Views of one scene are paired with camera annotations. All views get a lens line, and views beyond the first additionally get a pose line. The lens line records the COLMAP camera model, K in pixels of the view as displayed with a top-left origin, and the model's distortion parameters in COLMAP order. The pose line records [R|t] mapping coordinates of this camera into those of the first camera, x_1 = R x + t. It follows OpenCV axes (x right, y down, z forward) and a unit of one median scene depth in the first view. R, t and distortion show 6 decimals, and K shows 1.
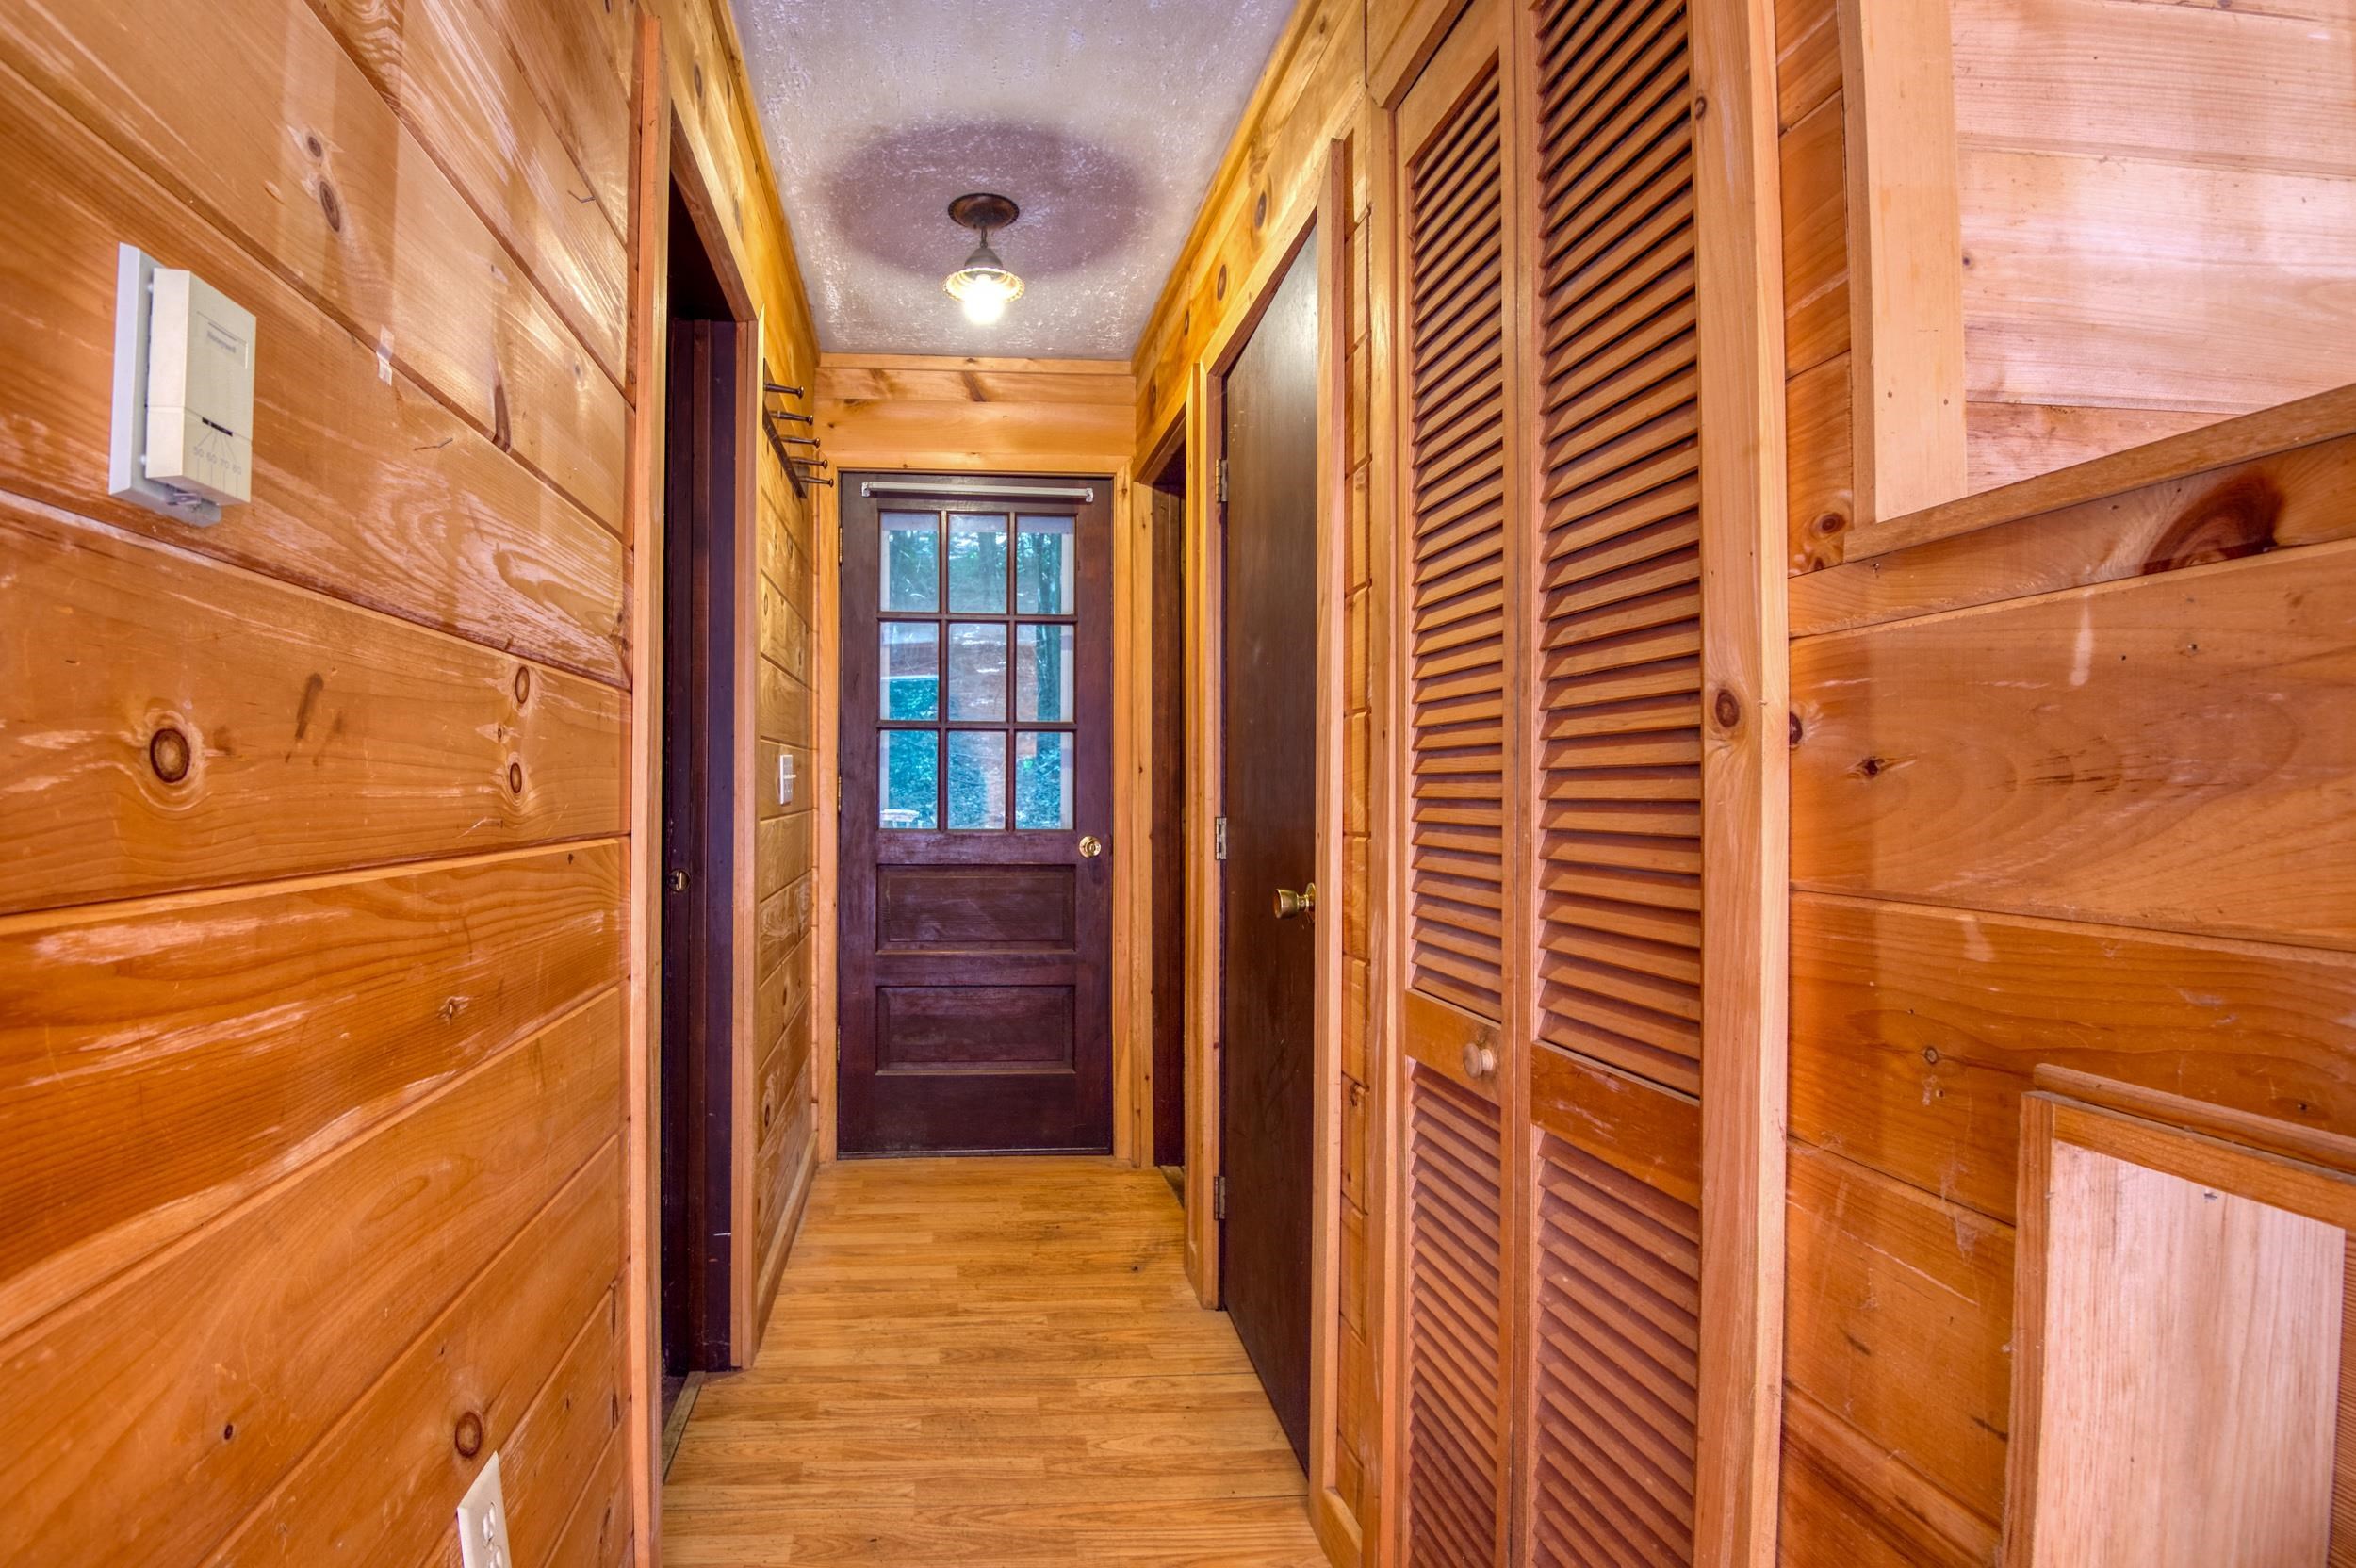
lens RADIAL K [[1094.2, 0, 1178.4], [0, 1094.2, 793.8], [0, 0, 1]] dist [-0.030565, -0.010562]
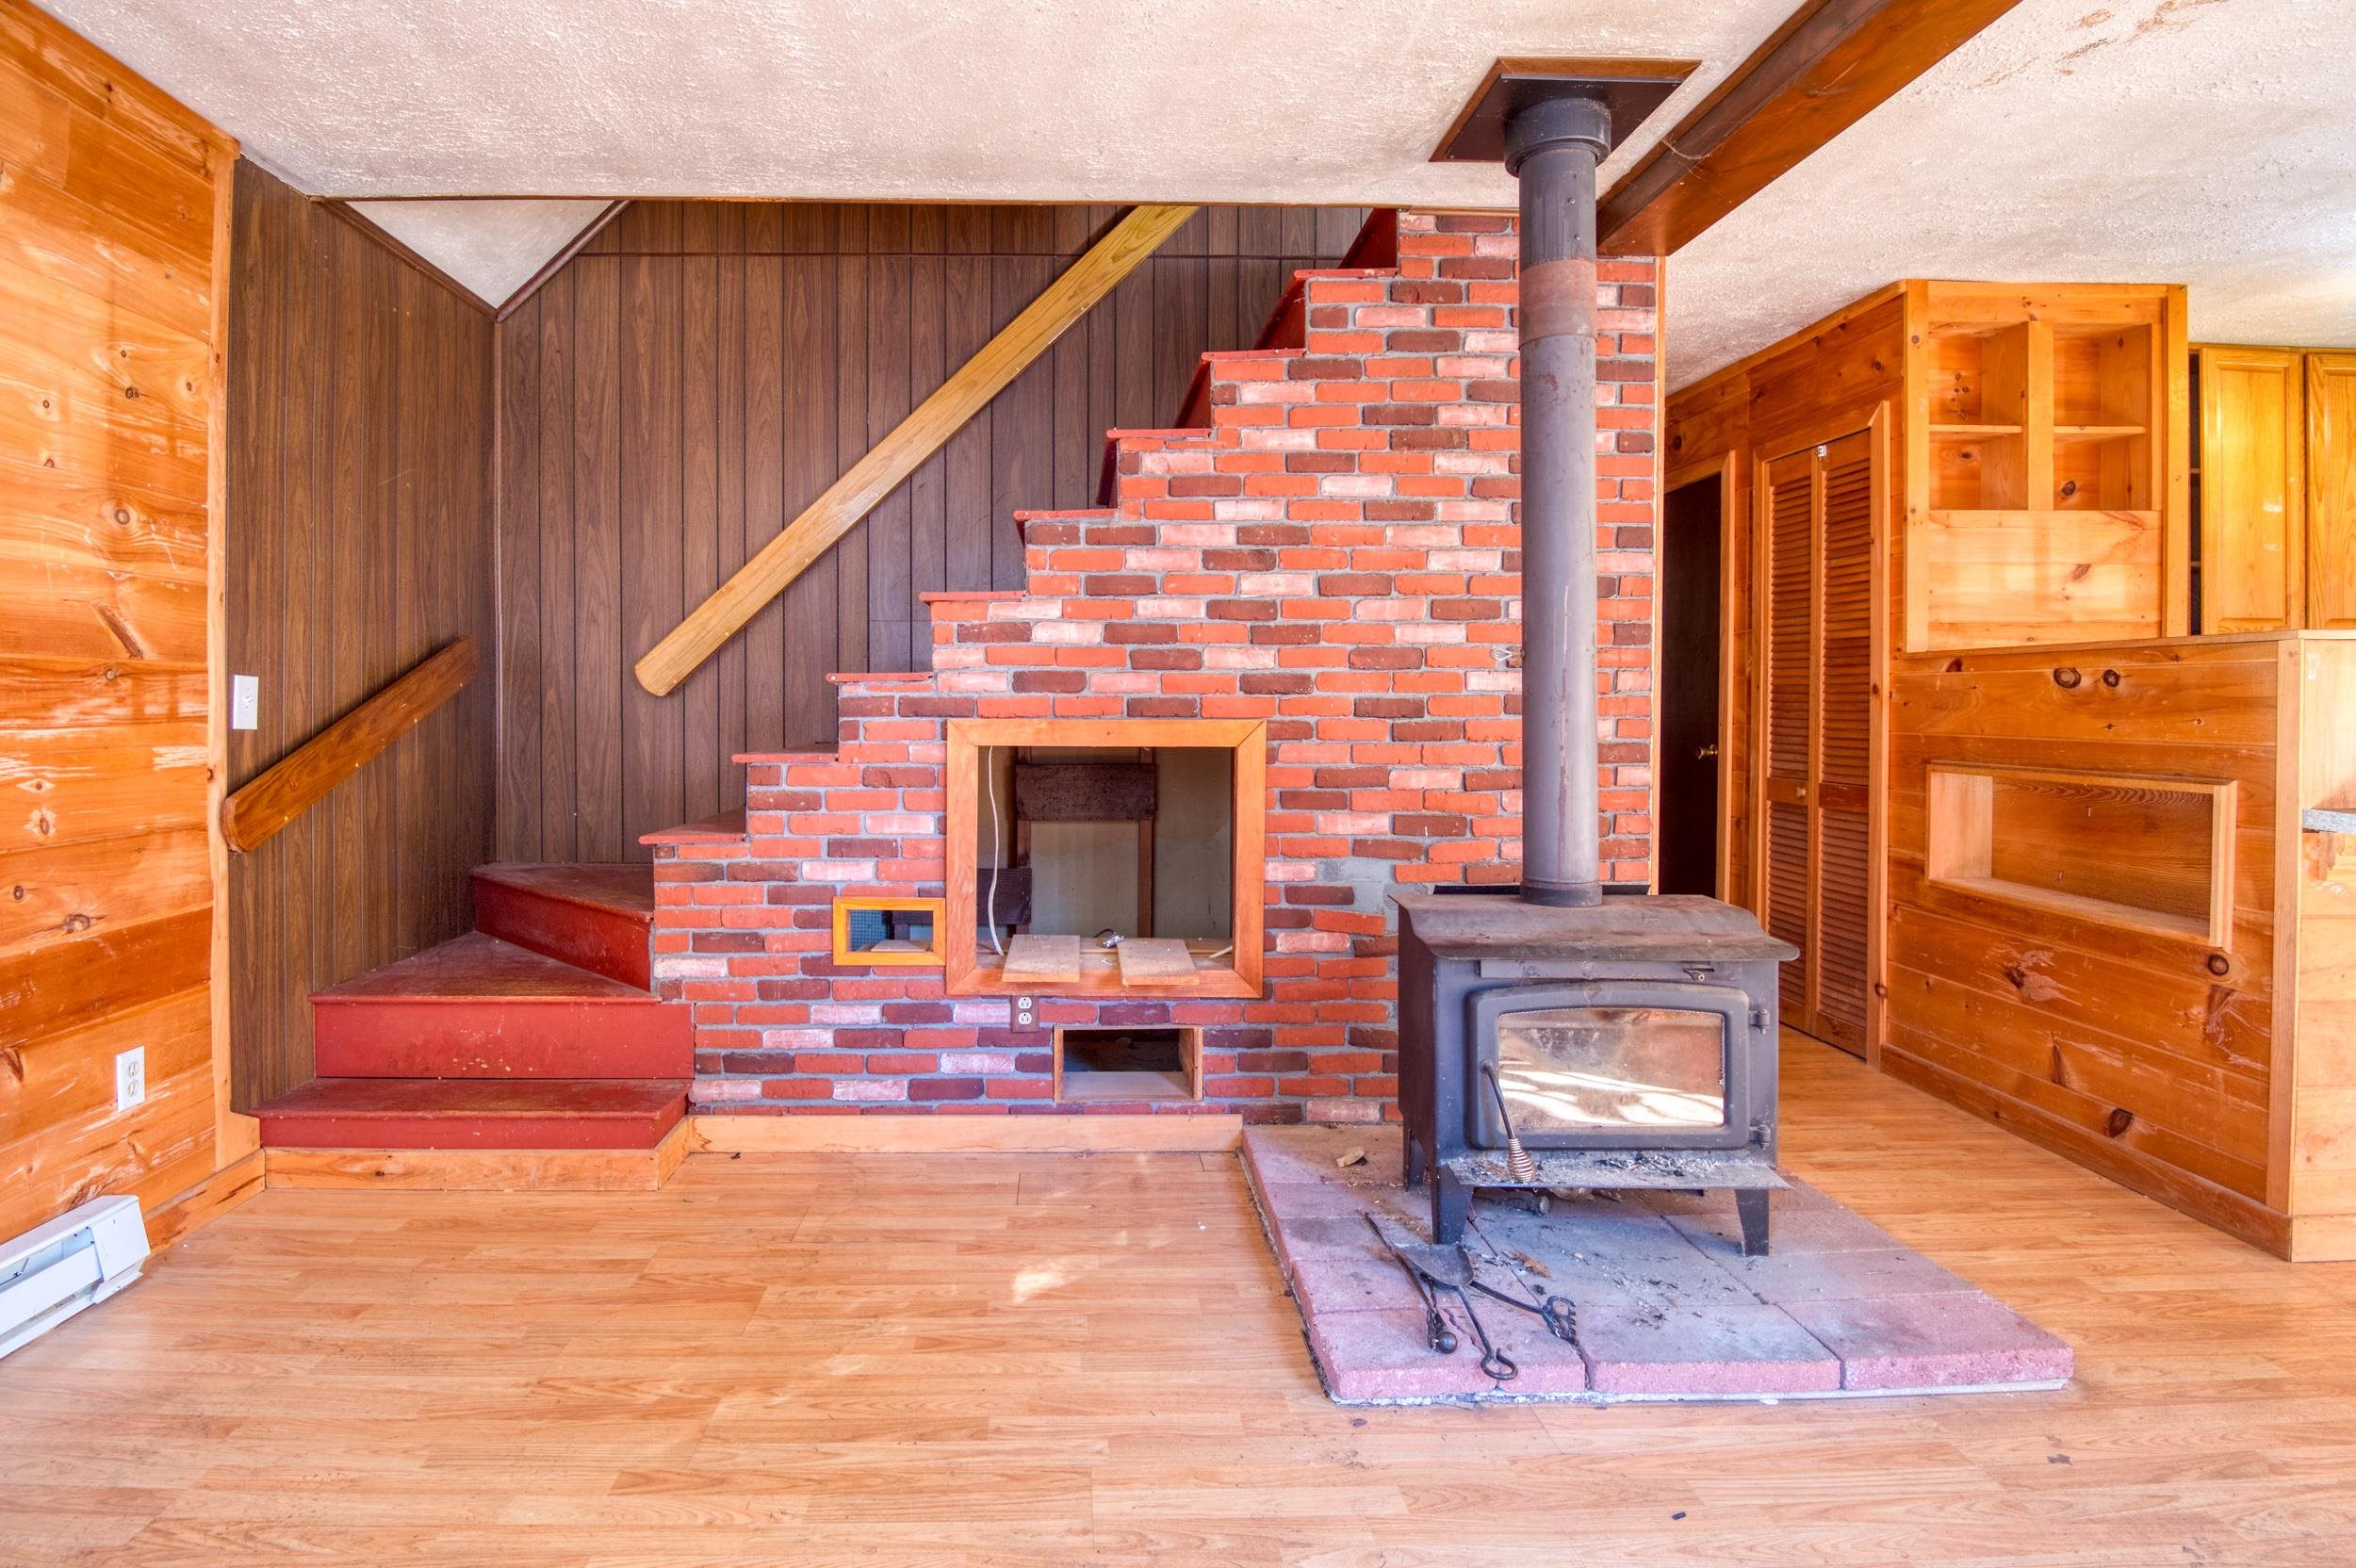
lens RADIAL K [[1227.6, 0, 1102.2], [0, 1227.6, 719.7], [0, 0, 1]] dist [-0.016652, -0.011227]
pose [[0.982842, 0.010057, -0.184178, -1.045749], [-0.007584, 0.999871, 0.014126, -0.003165], [0.184296, -0.012487, 0.982791, -2.799437]]
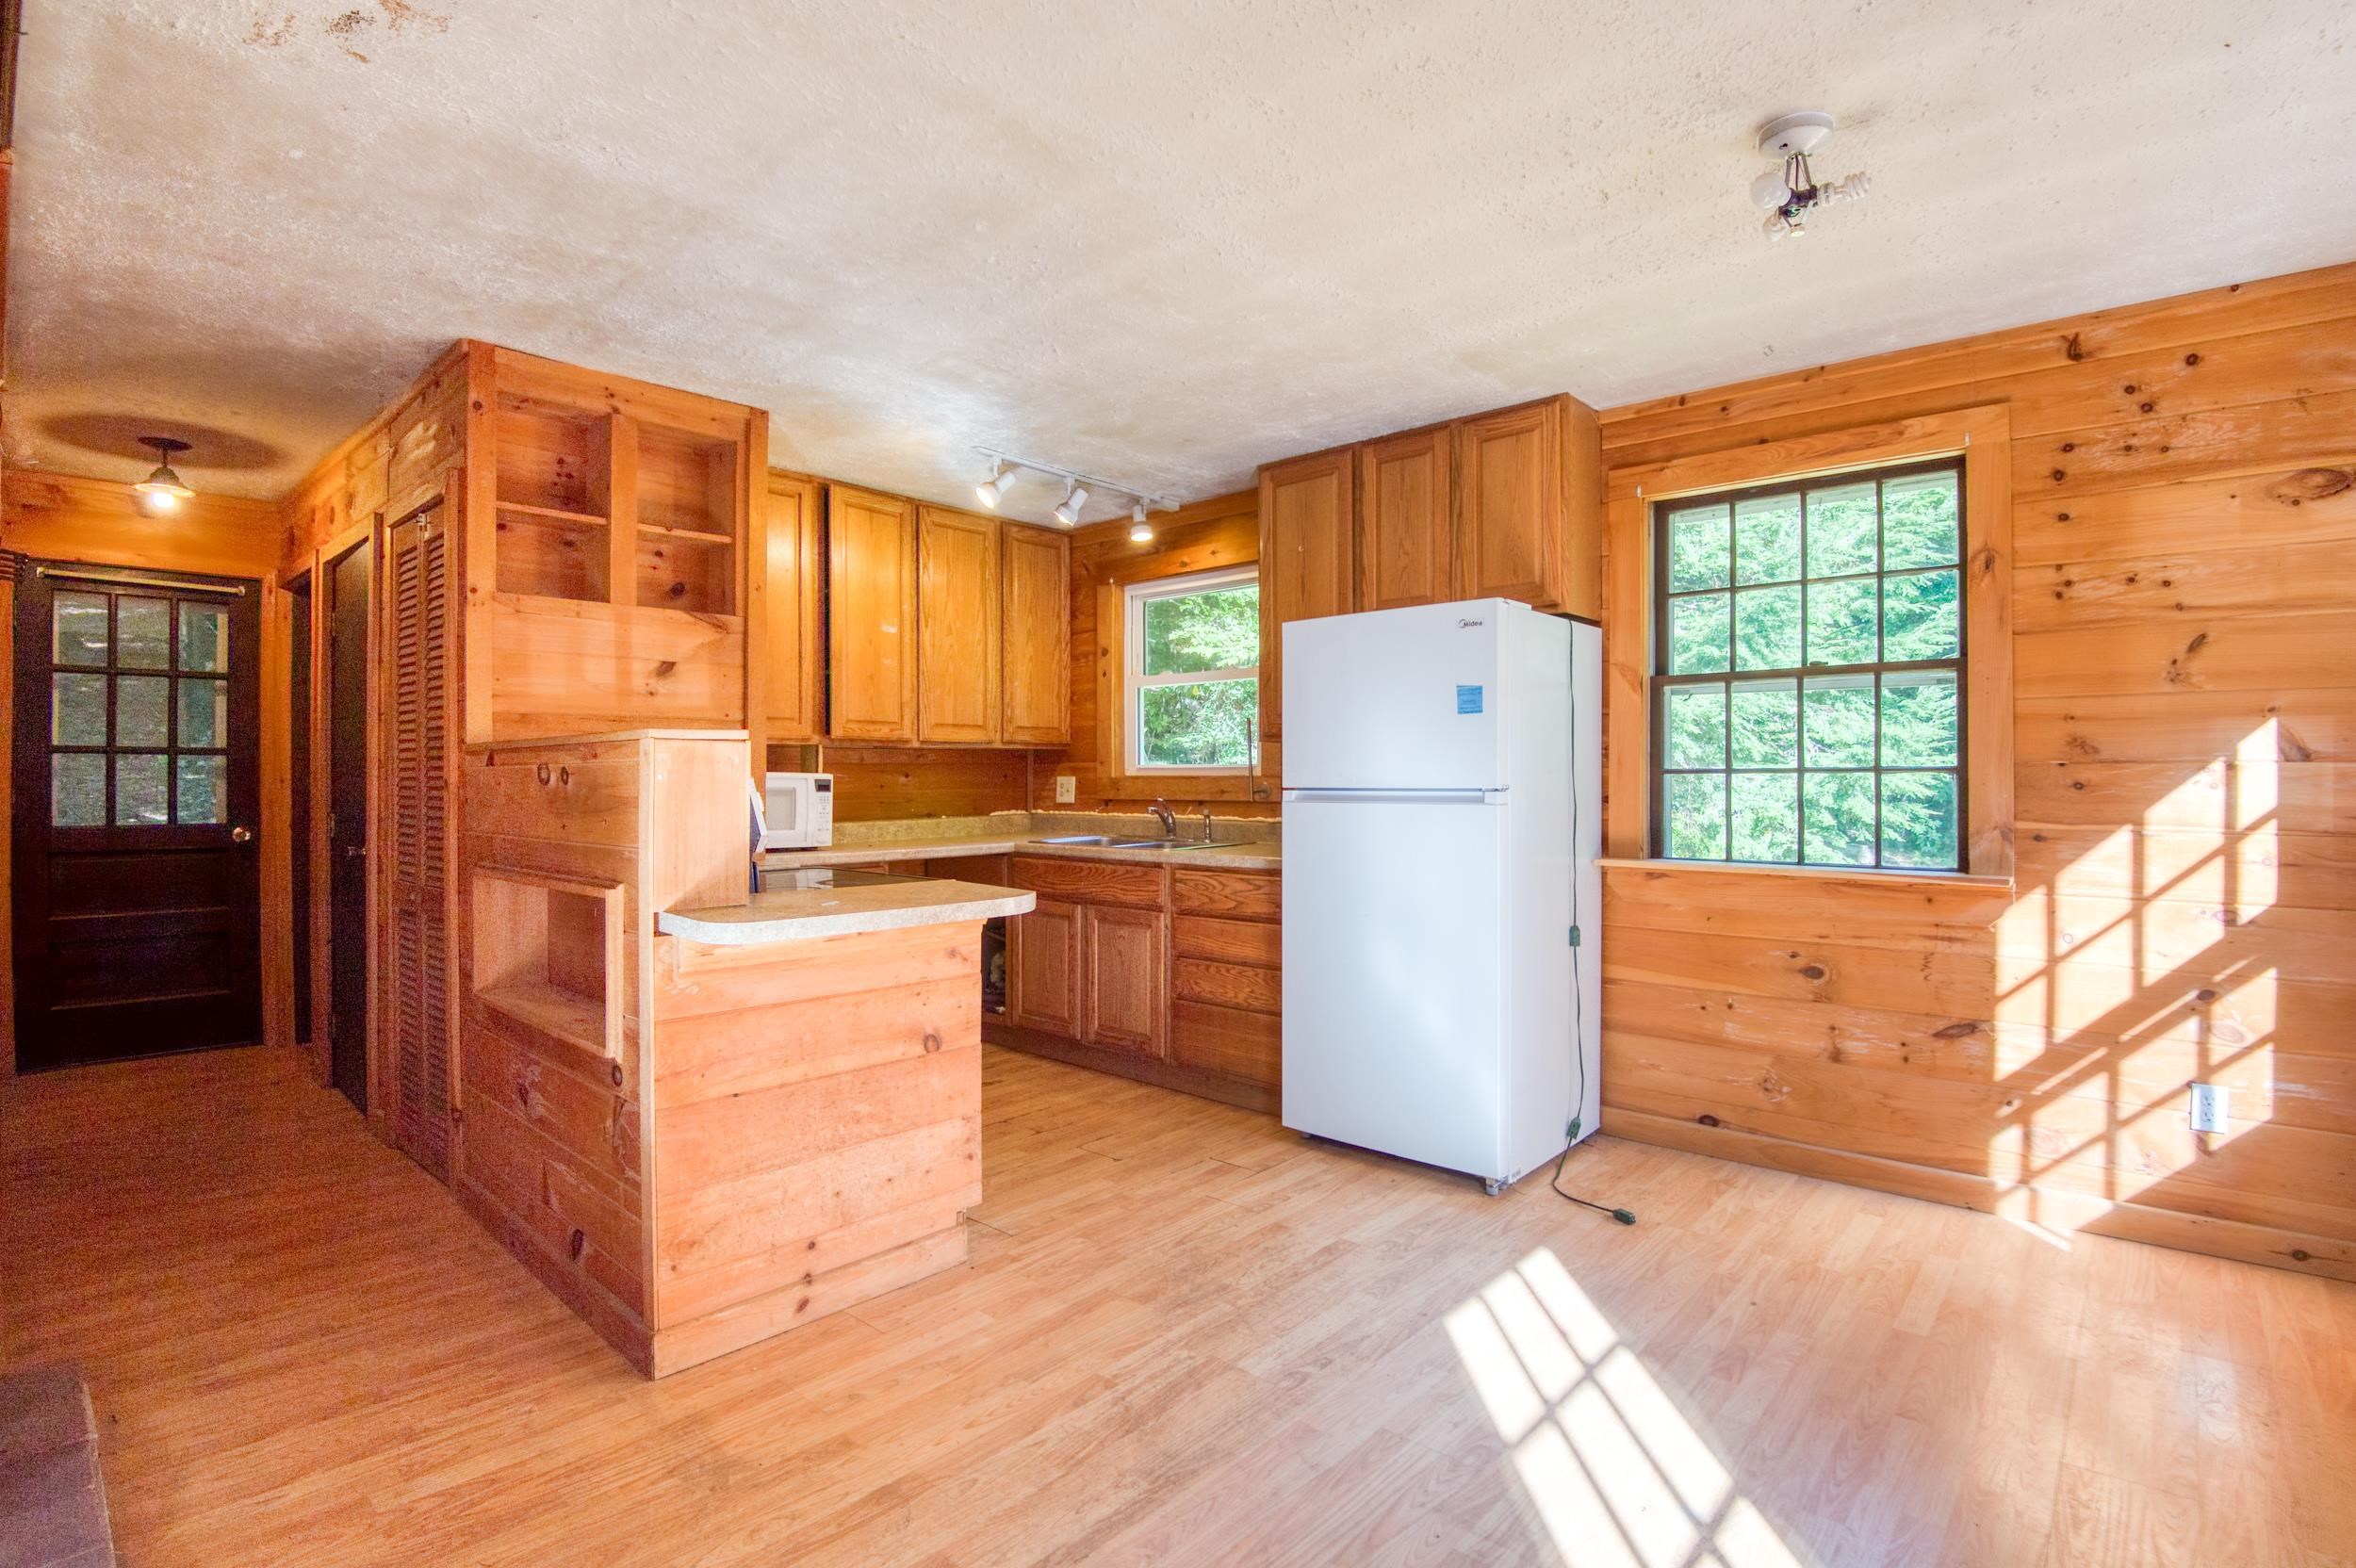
lens RADIAL K [[1094.2, 0, 1174.0], [0, 1094.2, 797.9], [0, 0, 1]] dist [-0.030565, -0.010562]
pose [[0.802634, -0.004793, 0.596453, 0.200897], [-0.001287, 0.999951, 0.009766, -0.046798], [-0.596471, -0.008606, 0.802588, -2.393548]]
